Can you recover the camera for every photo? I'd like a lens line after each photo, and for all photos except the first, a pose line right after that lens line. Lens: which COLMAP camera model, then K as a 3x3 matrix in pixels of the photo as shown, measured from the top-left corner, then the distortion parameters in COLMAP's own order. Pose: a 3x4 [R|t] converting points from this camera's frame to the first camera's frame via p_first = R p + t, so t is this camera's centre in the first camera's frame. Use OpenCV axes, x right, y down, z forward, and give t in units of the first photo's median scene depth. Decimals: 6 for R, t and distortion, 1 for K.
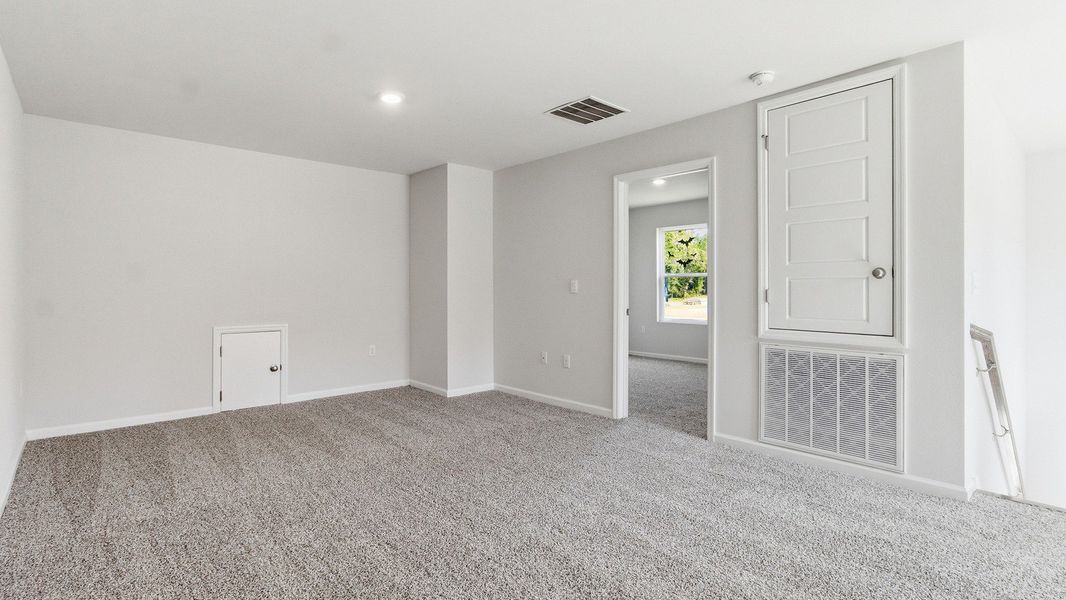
lens RADIAL K [[515.4, 0, 528.6], [0, 515.4, 302.7], [0, 0, 1]] dist [-0.016859, 0.000313]
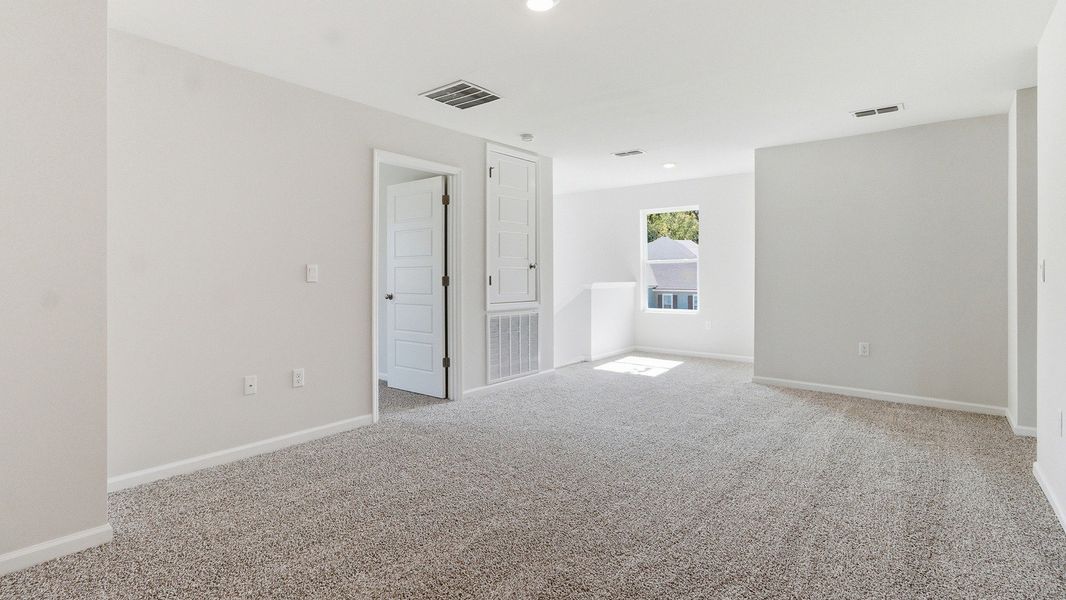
lens RADIAL K [[510.7, 0, 534.4], [0, 510.7, 285.4], [0, 0, 1]] dist [-0.013767, -0.000543]
pose [[-0.162053, -0.021038, 0.986558, -0.933141], [0.029265, 0.999231, 0.026115, -0.031687], [-0.986348, 0.033103, -0.161313, 1.092764]]
